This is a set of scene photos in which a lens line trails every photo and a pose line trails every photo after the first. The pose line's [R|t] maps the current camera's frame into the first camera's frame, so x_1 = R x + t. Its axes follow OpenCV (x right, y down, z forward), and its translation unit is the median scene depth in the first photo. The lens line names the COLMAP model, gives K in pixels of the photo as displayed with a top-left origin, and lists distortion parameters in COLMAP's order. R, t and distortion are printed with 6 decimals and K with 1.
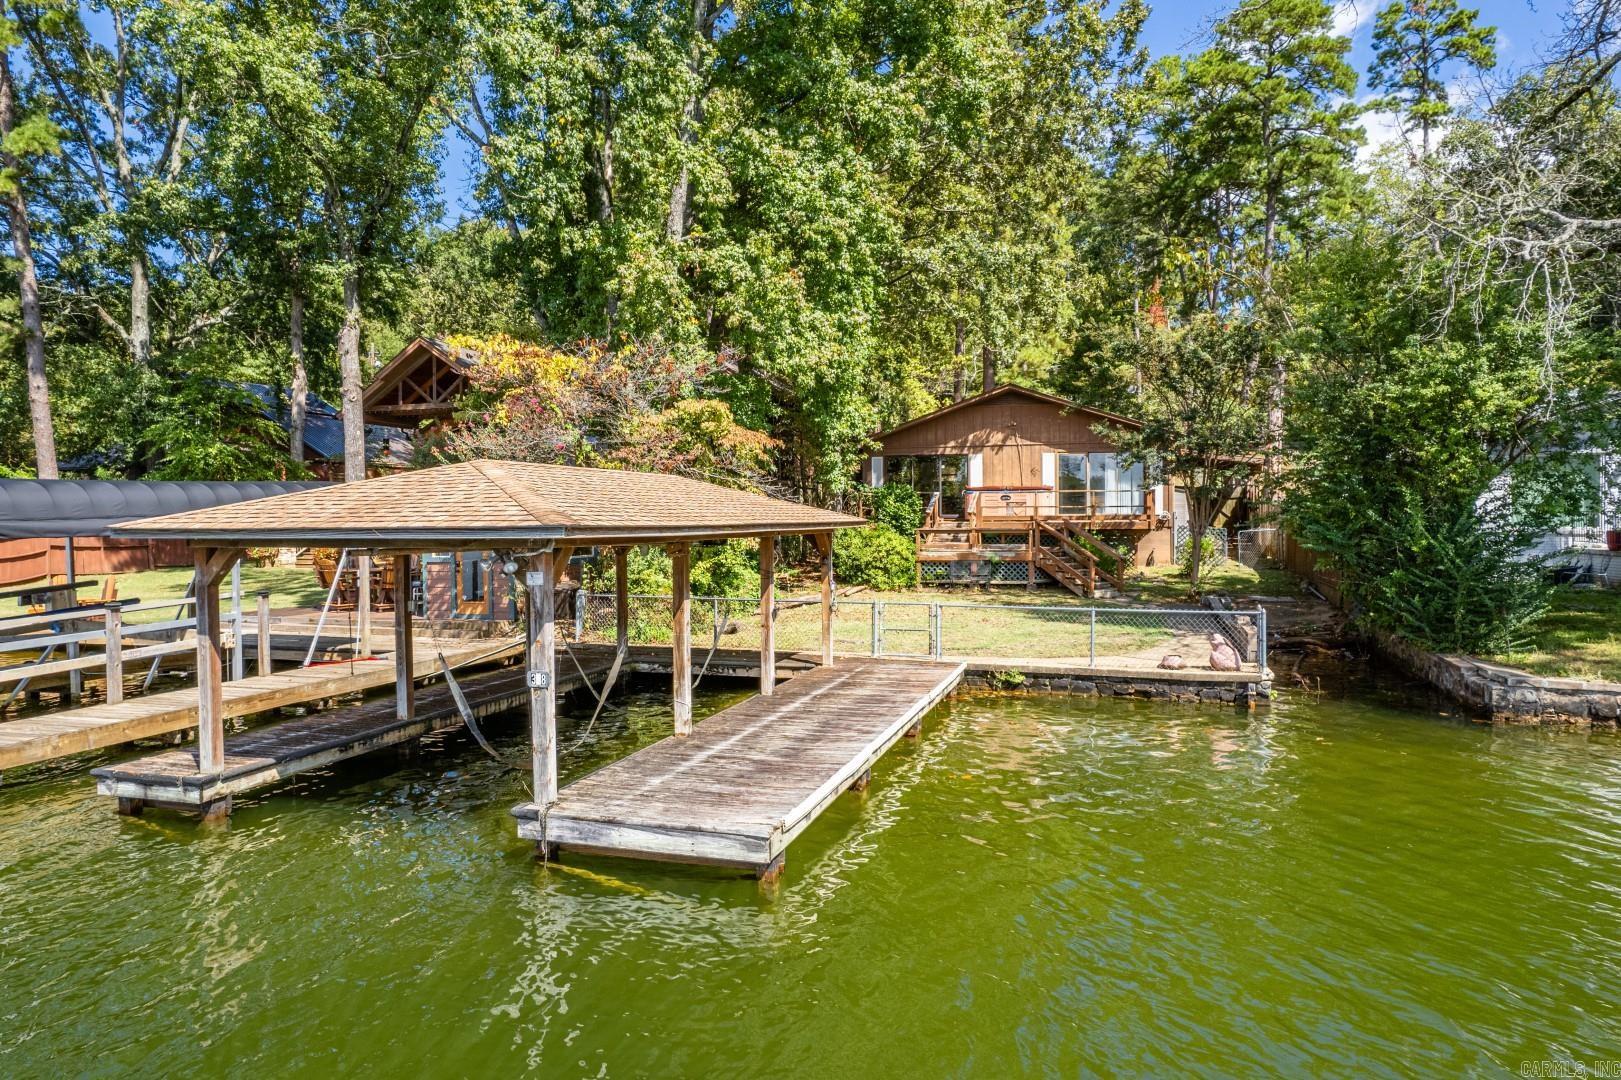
lens RADIAL K [[1035.4, 0, 810.5], [0, 1035.4, 540.0], [0, 0, 1]] dist [-0.077370, 0.085720]
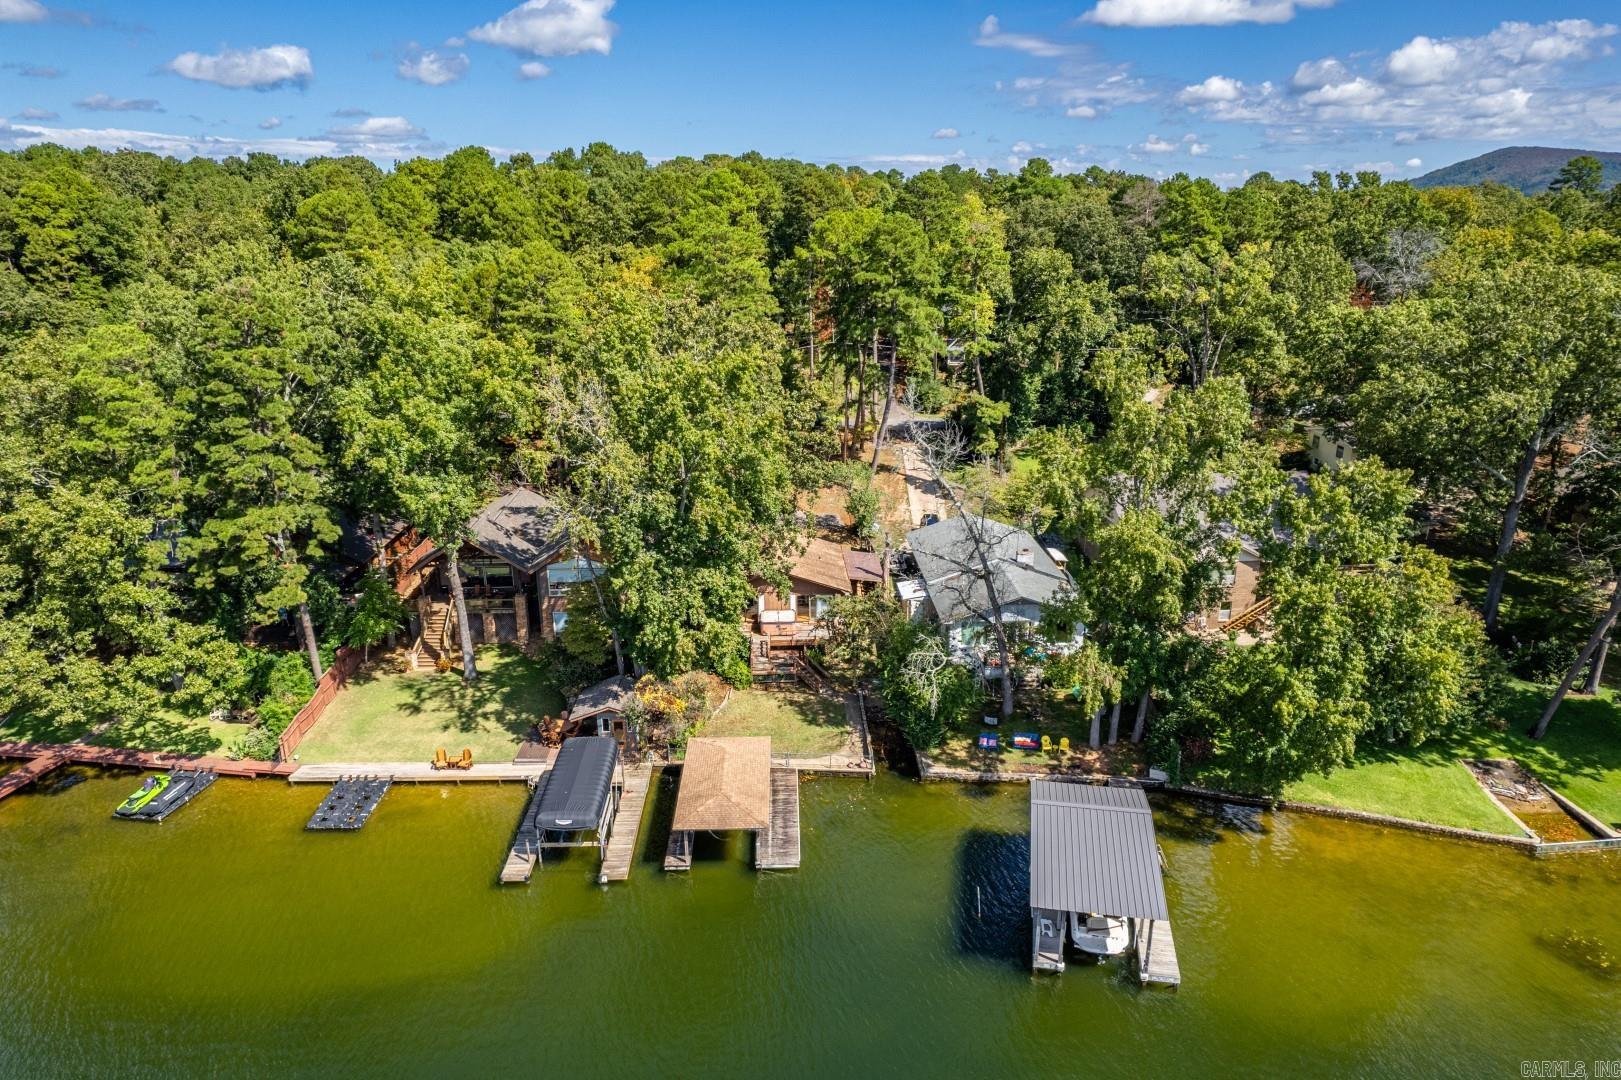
lens RADIAL K [[1035.4, 0, 810.5], [0, 1035.4, 540.0], [0, 0, 1]] dist [-0.077370, 0.085720]
pose [[0.946031, -0.093714, 0.310230, -0.639940], [0.003236, 0.959961, 0.280116, -1.252331], [-0.324059, -0.263994, 0.908456, -1.578303]]
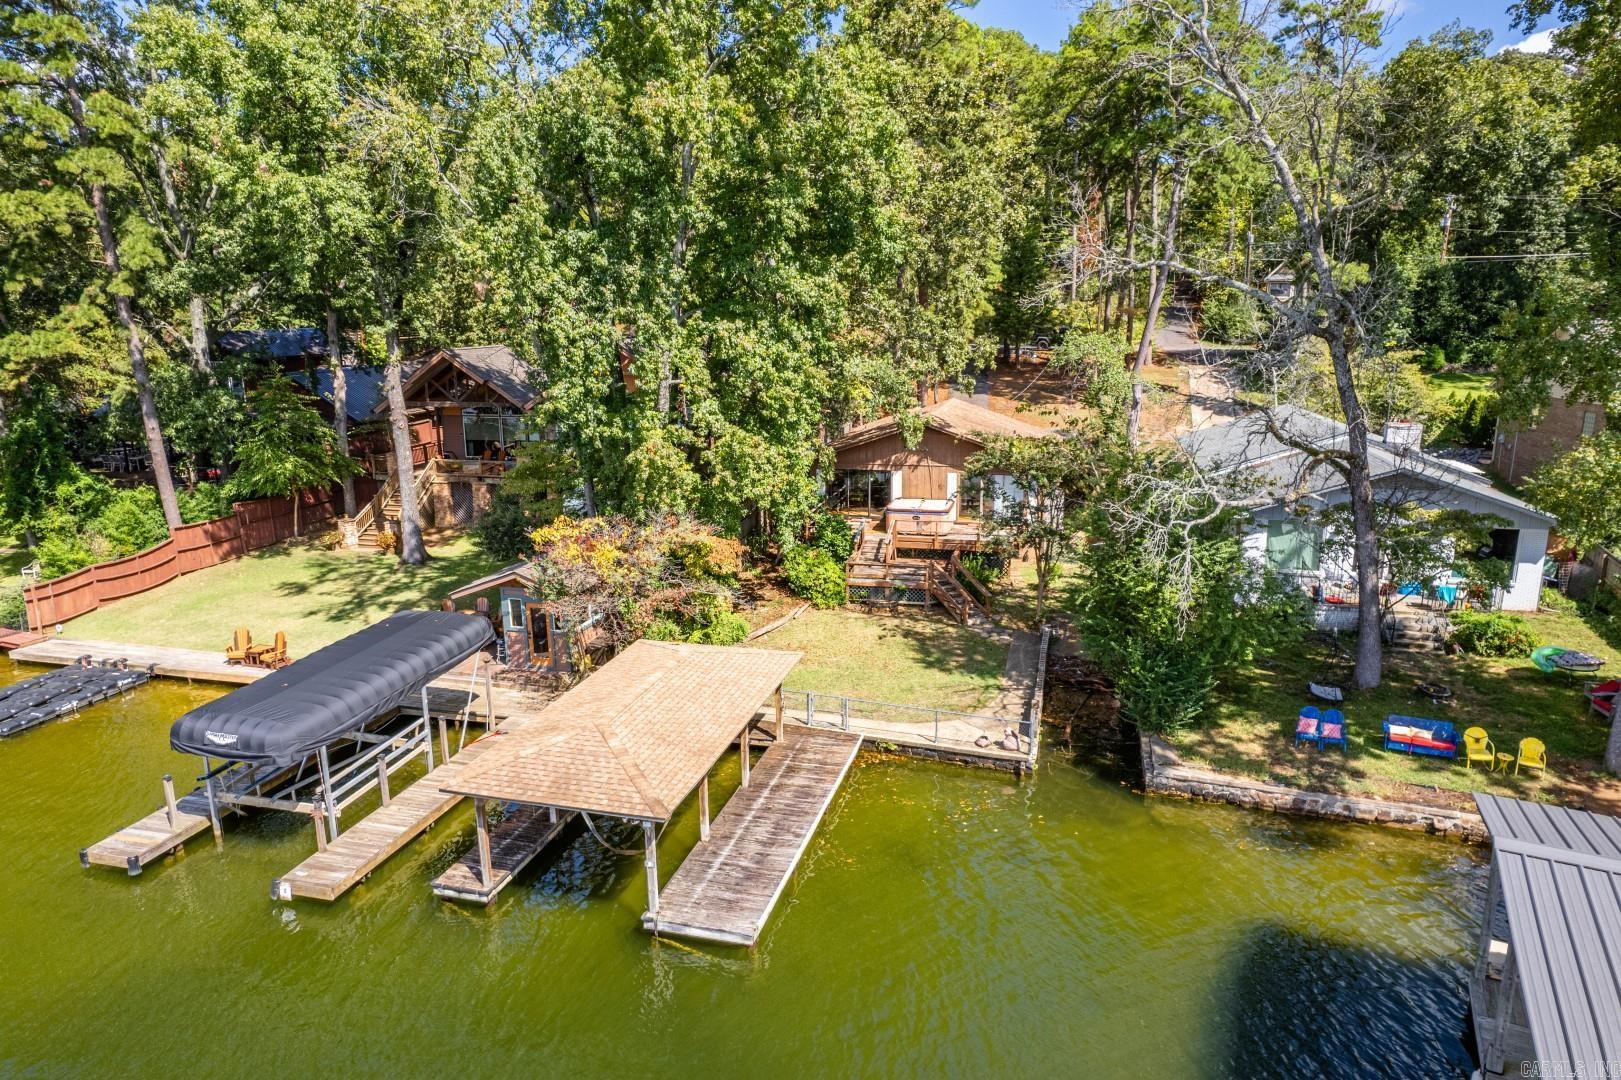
lens RADIAL K [[1035.4, 0, 810.5], [0, 1035.4, 540.0], [0, 0, 1]] dist [-0.077370, 0.085720]
pose [[0.999274, -0.010236, 0.036685, 0.006273], [0.002674, 0.979683, 0.200536, -0.390817], [-0.037993, -0.200292, 0.978999, -0.420241]]
